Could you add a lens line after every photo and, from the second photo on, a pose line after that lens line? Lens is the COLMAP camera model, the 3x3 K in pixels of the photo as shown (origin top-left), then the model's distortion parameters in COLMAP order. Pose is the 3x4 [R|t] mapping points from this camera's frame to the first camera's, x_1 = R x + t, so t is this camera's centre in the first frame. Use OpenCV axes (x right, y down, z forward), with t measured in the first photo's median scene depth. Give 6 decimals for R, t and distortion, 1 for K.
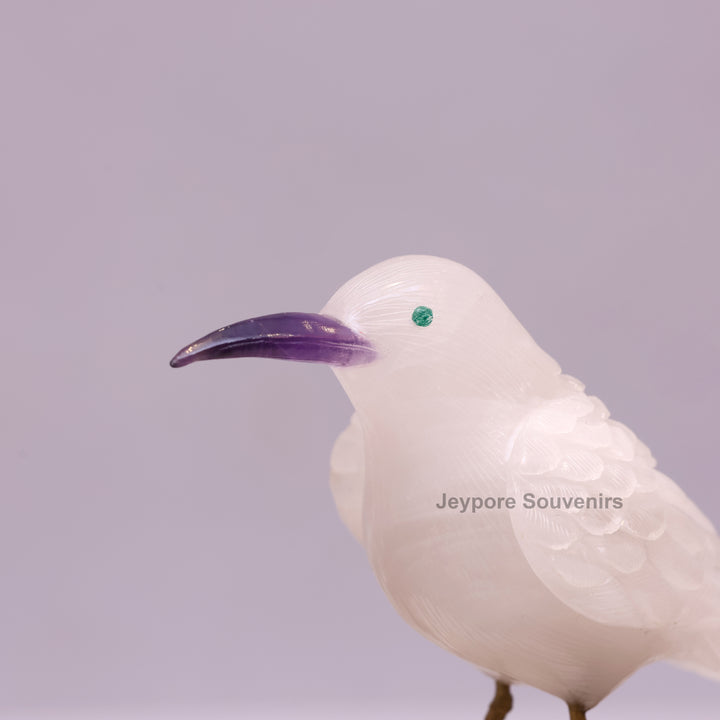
lens RADIAL K [[3150.7, 0, 360.0], [0, 3150.7, 360.0], [0, 0, 1]] dist [0.420004, 2.277900]
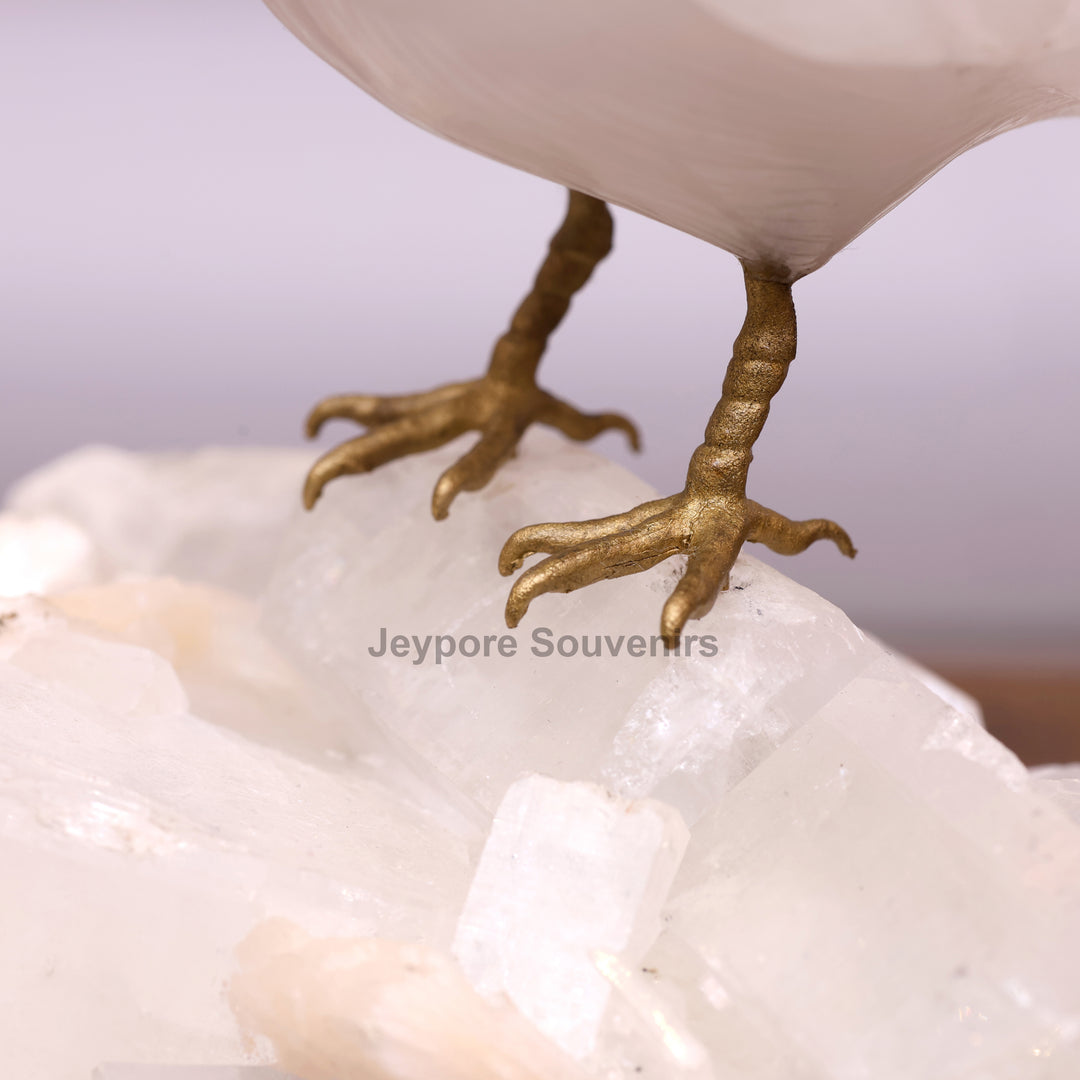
lens RADIAL K [[4726.1, 0, 540.0], [0, 4726.1, 540.0], [0, 0, 1]] dist [0.420004, 2.277900]
pose [[0.998604, 0.023395, -0.047357, 0.070986], [-0.011459, 0.971166, 0.238129, 0.012866], [0.051563, -0.237254, 0.970078, 0.491753]]
